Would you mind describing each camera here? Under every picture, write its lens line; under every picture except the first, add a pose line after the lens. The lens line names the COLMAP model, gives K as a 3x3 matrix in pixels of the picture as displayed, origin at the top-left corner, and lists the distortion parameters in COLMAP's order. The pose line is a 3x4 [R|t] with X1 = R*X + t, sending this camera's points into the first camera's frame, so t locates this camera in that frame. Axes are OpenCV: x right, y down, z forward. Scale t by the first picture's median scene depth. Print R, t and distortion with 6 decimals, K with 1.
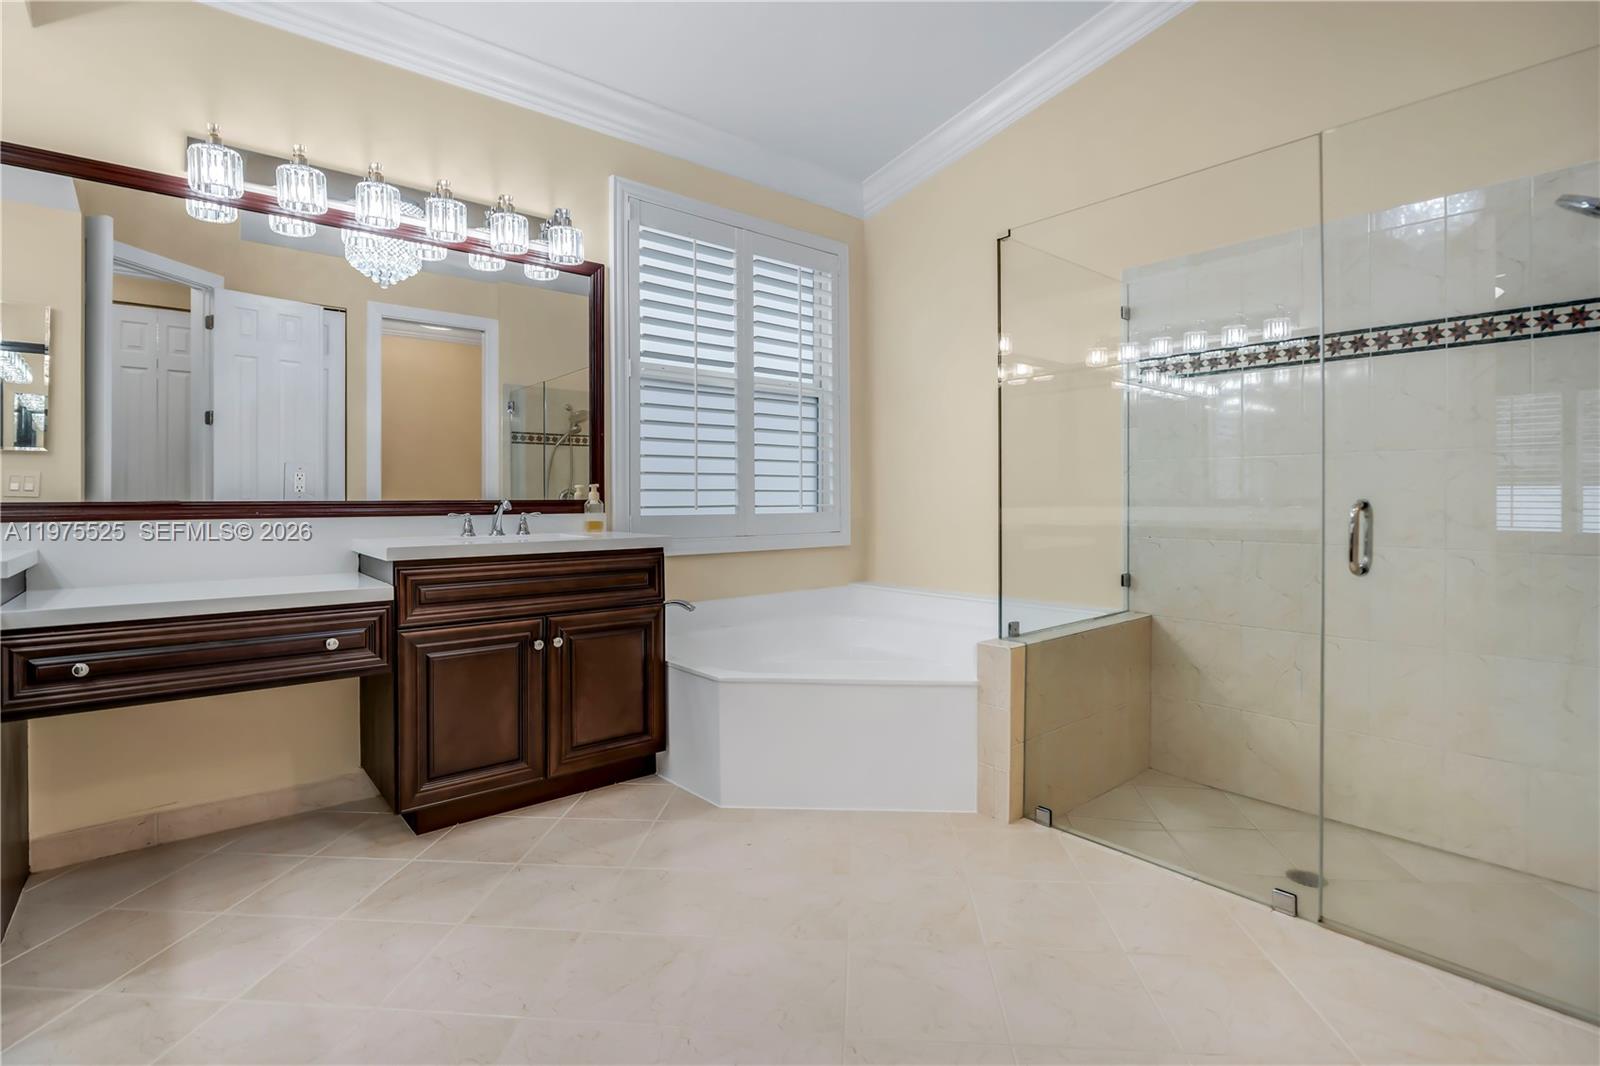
lens RADIAL K [[773.1, 0, 804.9], [0, 773.1, 490.4], [0, 0, 1]] dist [-0.002469, 0.000015]
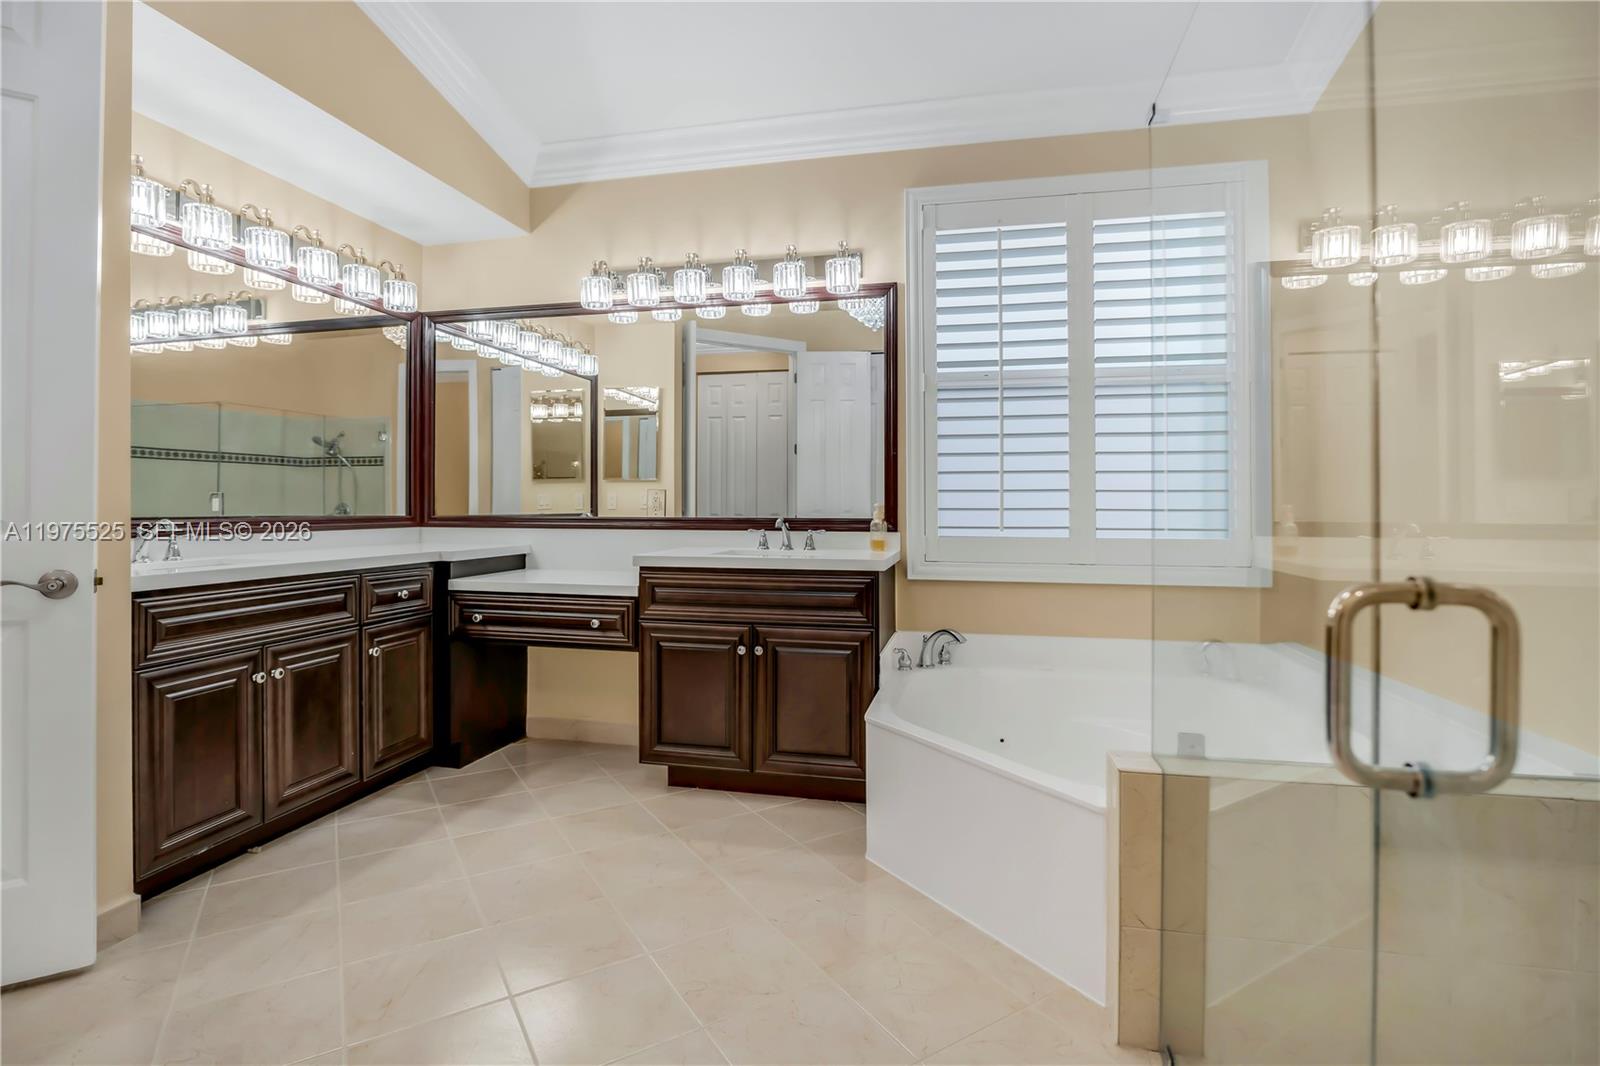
lens RADIAL K [[767.7, 0, 792.8], [0, 767.7, 501.2], [0, 0, 1]] dist [-0.003654, -0.000133]
pose [[0.603531, 0.000974, -0.797339, 0.513837], [0.002645, 0.999991, 0.003224, -0.016073], [0.797335, -0.004055, 0.603523, 0.344665]]
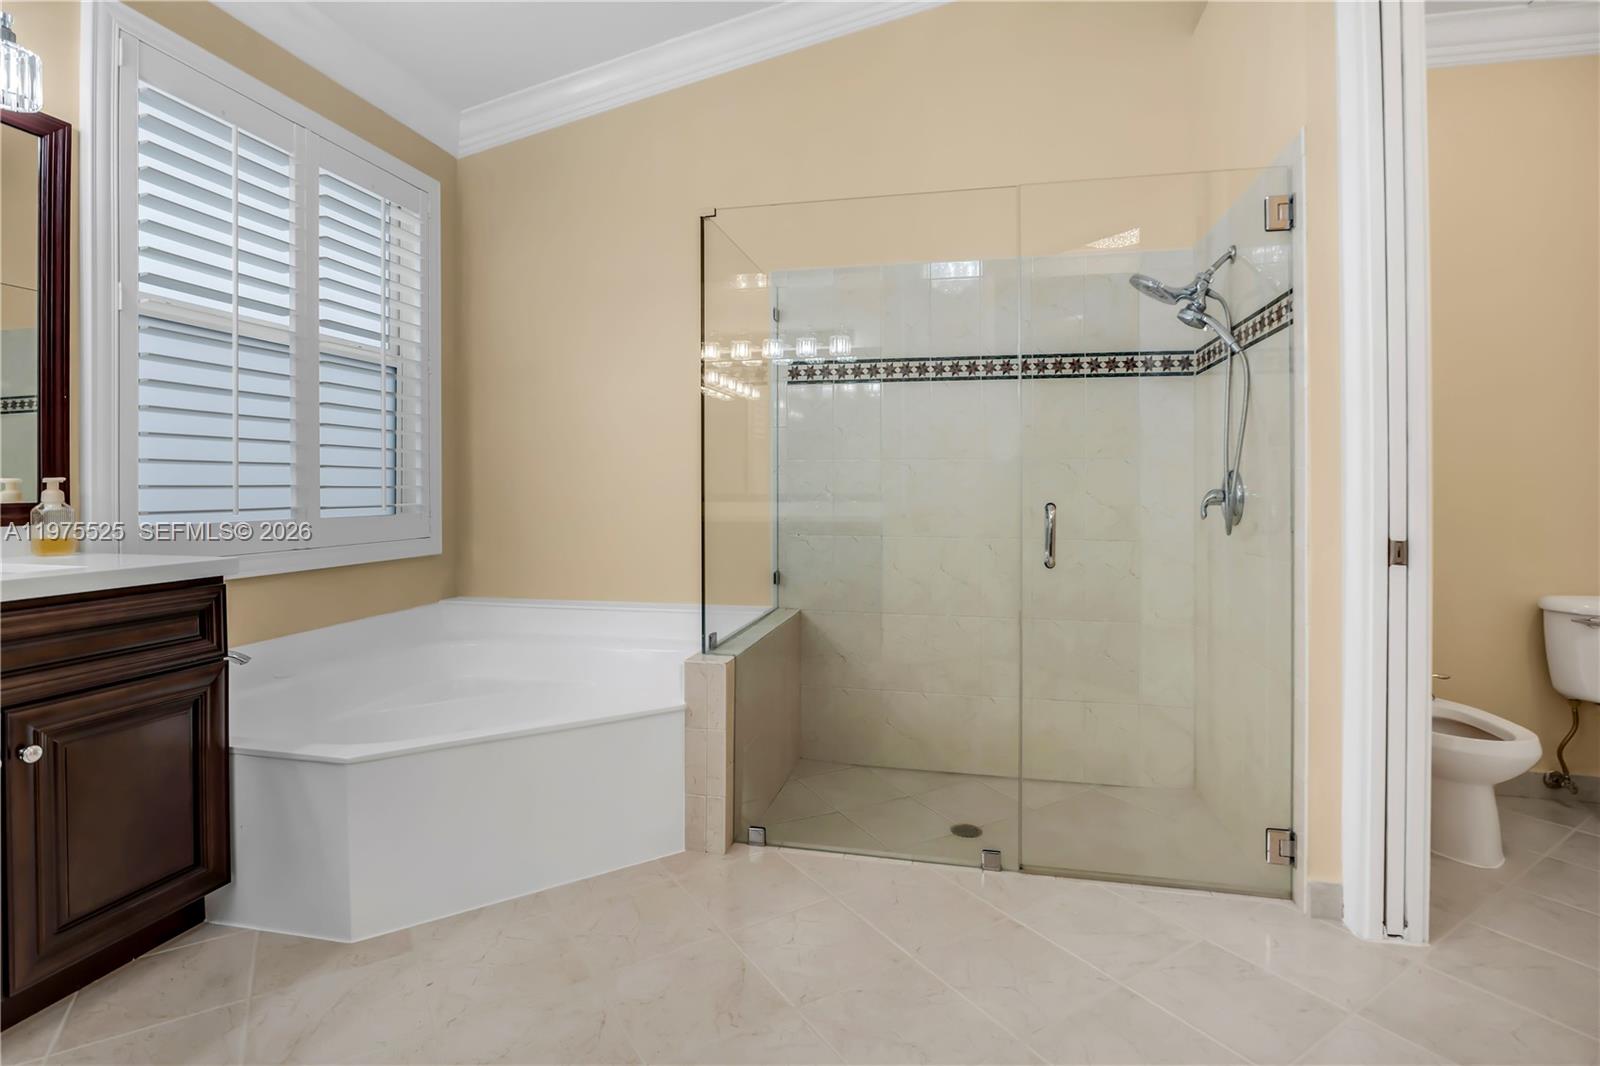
lens RADIAL K [[785.7, 0, 805.0], [0, 785.7, 482.9], [0, 0, 1]] dist [-0.026560, 0.010449]
pose [[0.803639, 0.002043, 0.595113, -0.178713], [-0.003373, 0.999994, 0.001122, -0.007922], [-0.595107, -0.002909, 0.803641, 0.172036]]
